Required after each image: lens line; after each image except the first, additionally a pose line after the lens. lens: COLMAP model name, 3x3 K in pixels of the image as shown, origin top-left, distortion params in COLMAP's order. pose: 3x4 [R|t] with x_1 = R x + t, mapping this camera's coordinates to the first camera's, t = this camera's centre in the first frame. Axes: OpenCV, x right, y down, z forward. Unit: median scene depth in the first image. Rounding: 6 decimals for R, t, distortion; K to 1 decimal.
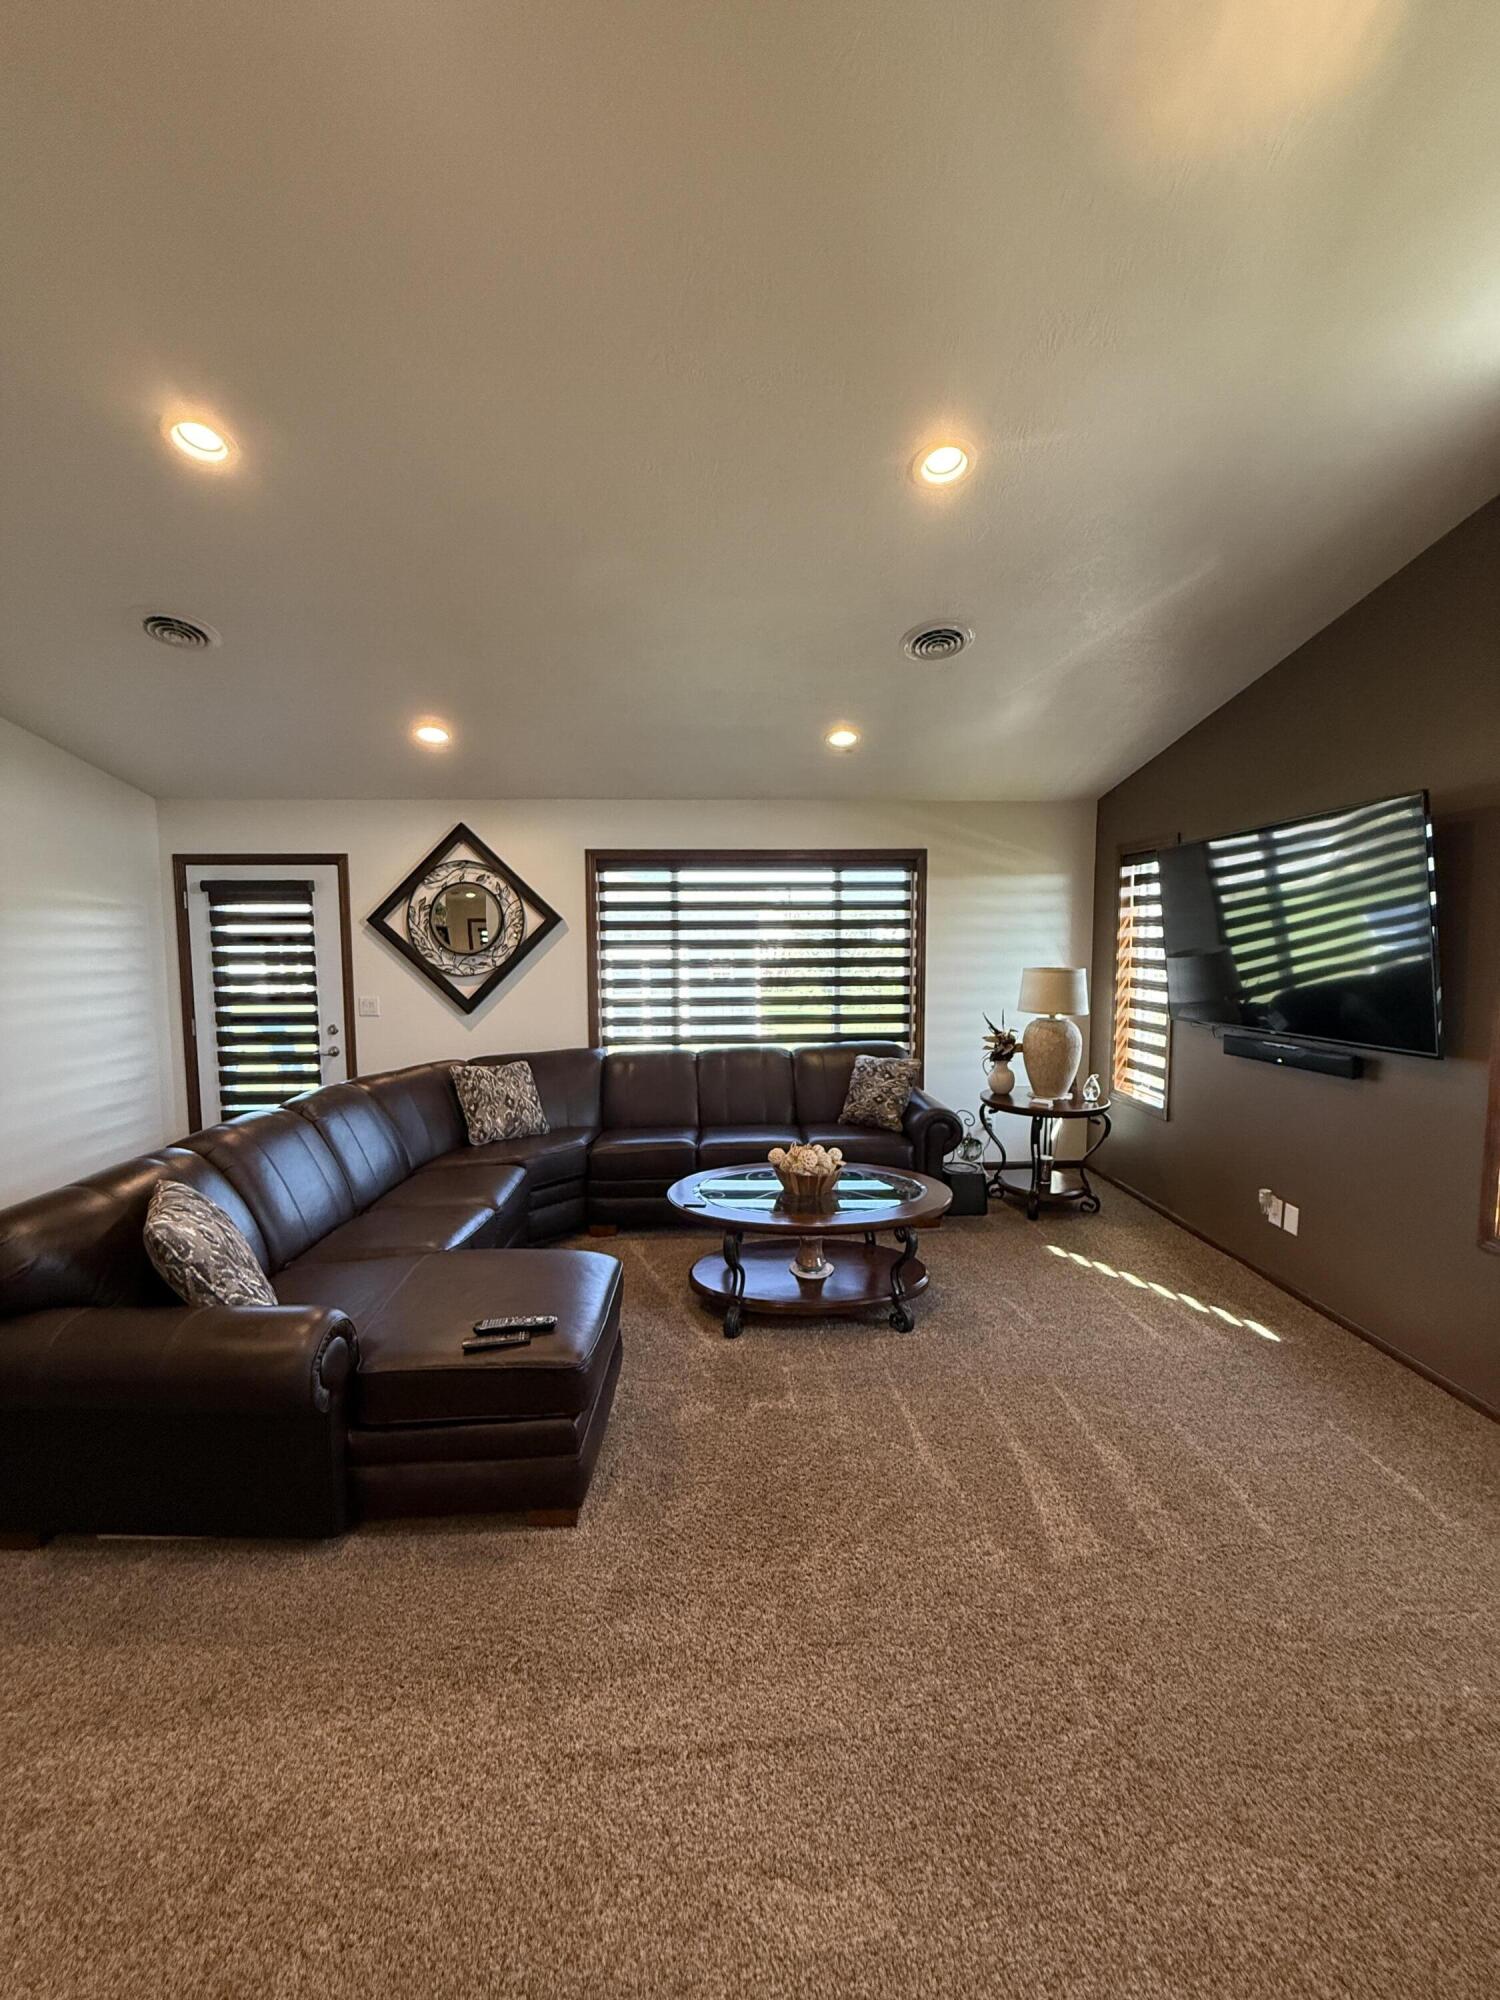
lens RADIAL K [[796.2, 0, 752.8], [0, 796.2, 998.0], [0, 0, 1]] dist [-0.001120, 0.000651]
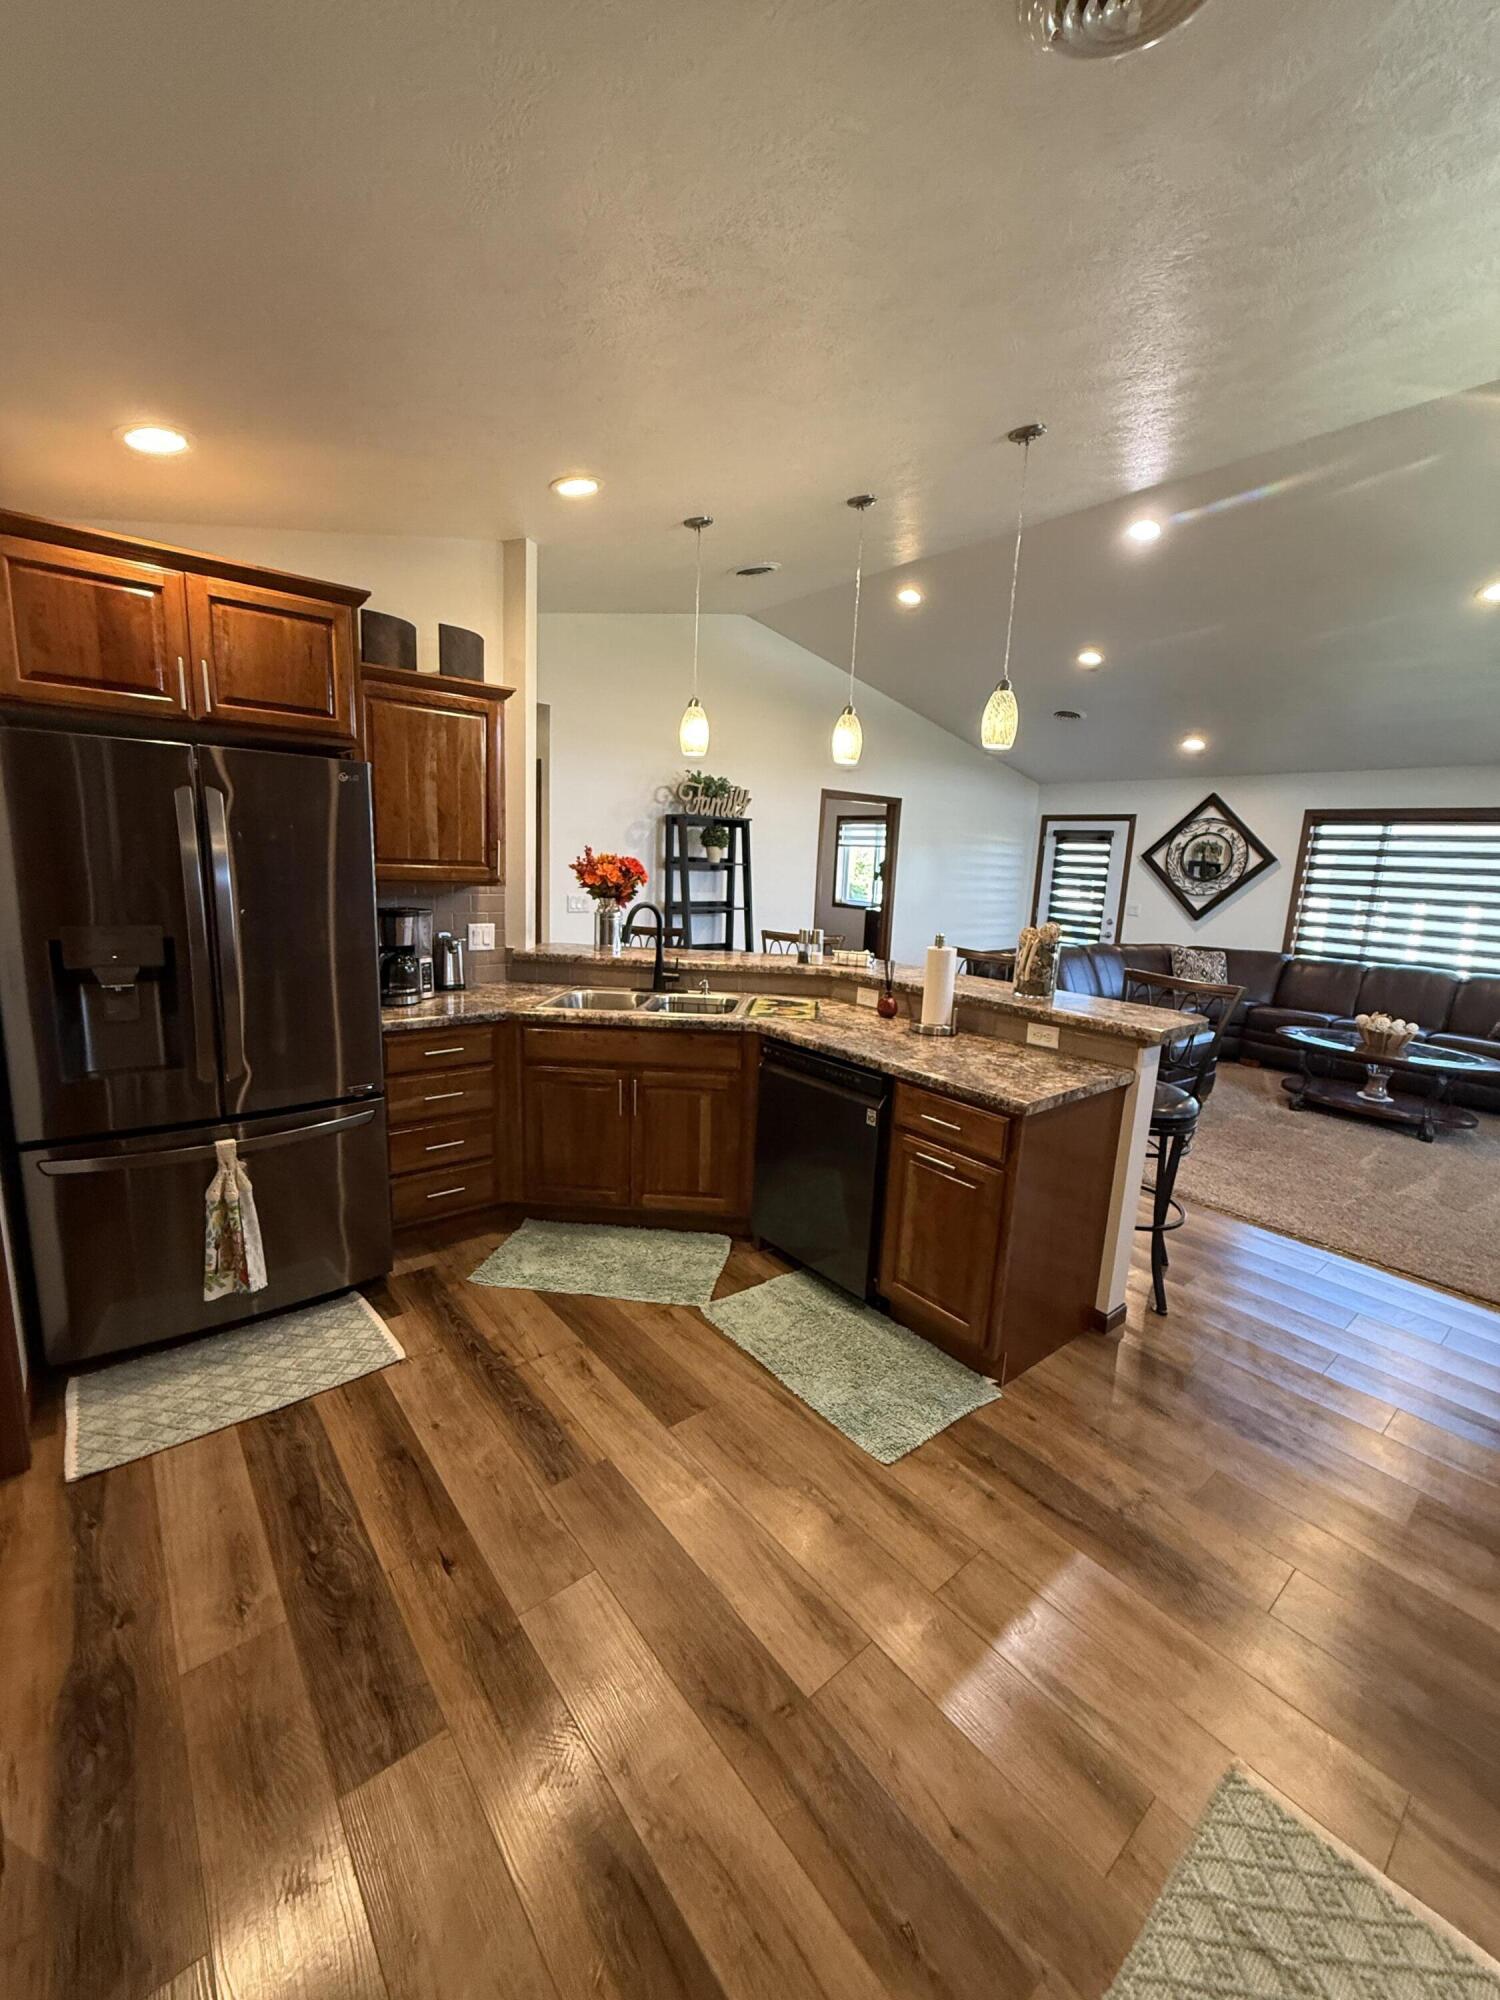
lens RADIAL K [[796.2, 0, 752.8], [0, 796.2, 998.0], [0, 0, 1]] dist [-0.001120, 0.000651]
pose [[0.592323, 0.175767, -0.786295, 0.368624], [-0.112397, 0.984398, 0.135381, 0.056200], [0.797822, 0.008188, 0.602837, -0.599755]]
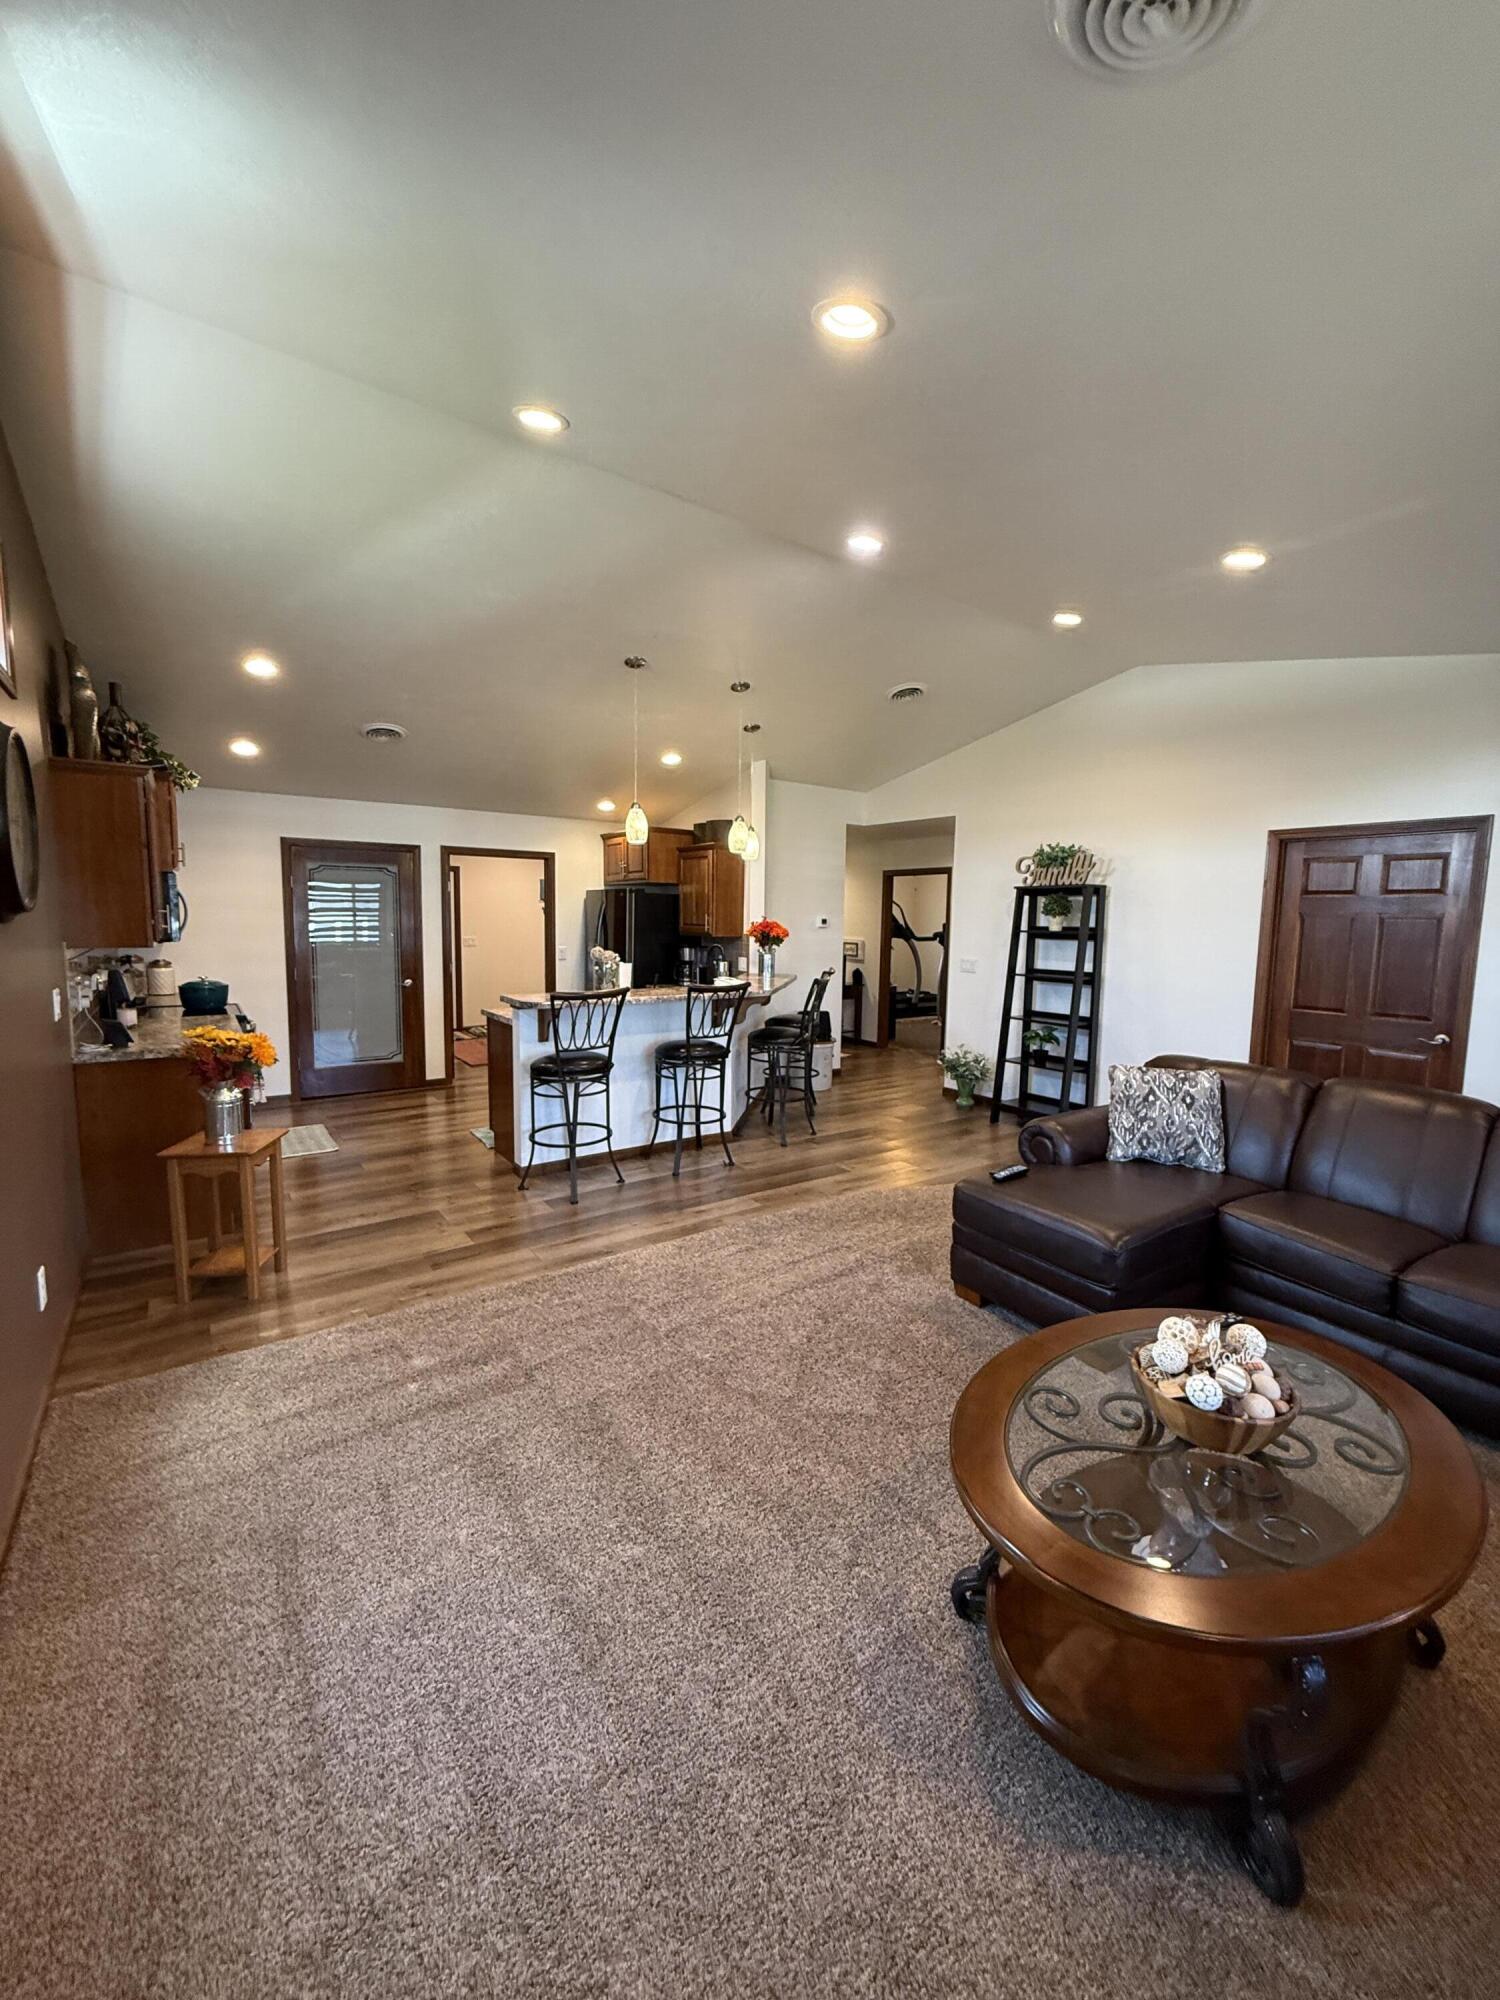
lens RADIAL K [[796.2, 0, 752.8], [0, 796.2, 998.0], [0, 0, 1]] dist [-0.001120, 0.000651]
pose [[-0.844537, 0.050600, -0.533101, 0.381307], [-0.051055, 0.983382, 0.174220, -0.061022], [0.533057, 0.174353, -0.827920, 0.836596]]
